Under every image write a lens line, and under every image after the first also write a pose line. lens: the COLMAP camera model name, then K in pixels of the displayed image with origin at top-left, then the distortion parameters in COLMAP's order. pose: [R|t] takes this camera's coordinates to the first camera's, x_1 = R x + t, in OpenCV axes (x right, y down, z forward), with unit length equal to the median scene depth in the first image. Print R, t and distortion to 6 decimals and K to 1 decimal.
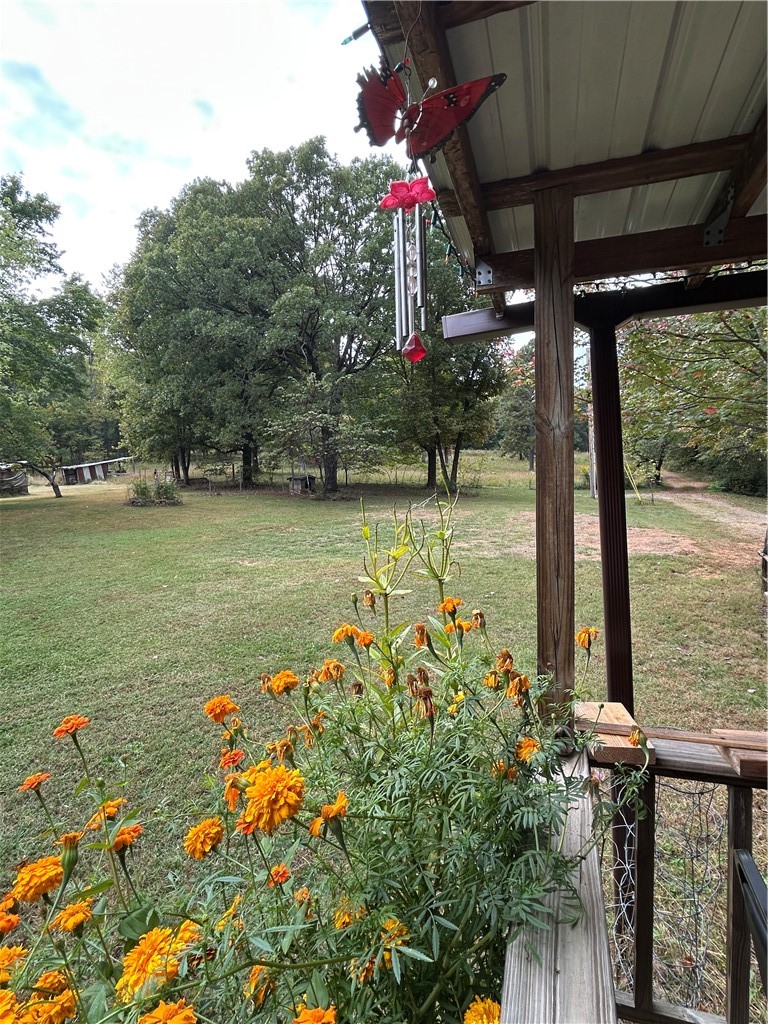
lens RADIAL K [[510.7, 0, 385.2], [0, 510.7, 511.2], [0, 0, 1]] dist [-0.000065, -0.000197]
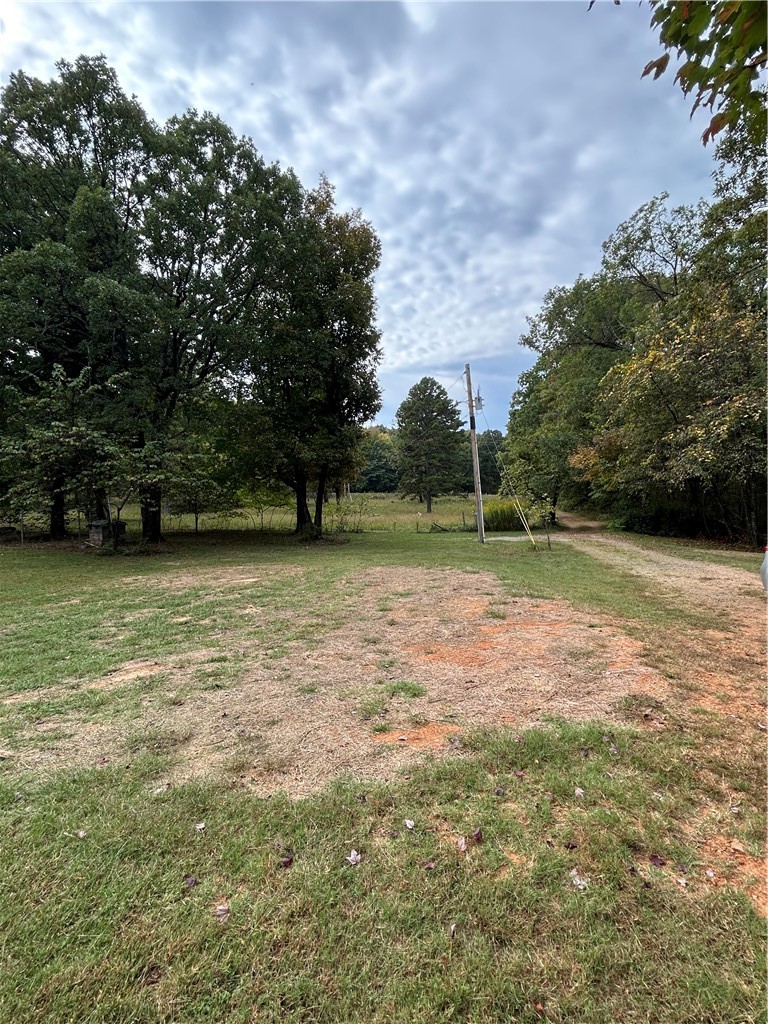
lens RADIAL K [[510.7, 0, 384.2], [0, 510.7, 512.7], [0, 0, 1]] dist [-0.000065, -0.000197]
pose [[0.985378, -0.014710, 0.169749, 0.094889], [0.029075, 0.996171, -0.082450, -0.008353], [-0.167886, 0.086180, 0.982032, 0.178885]]
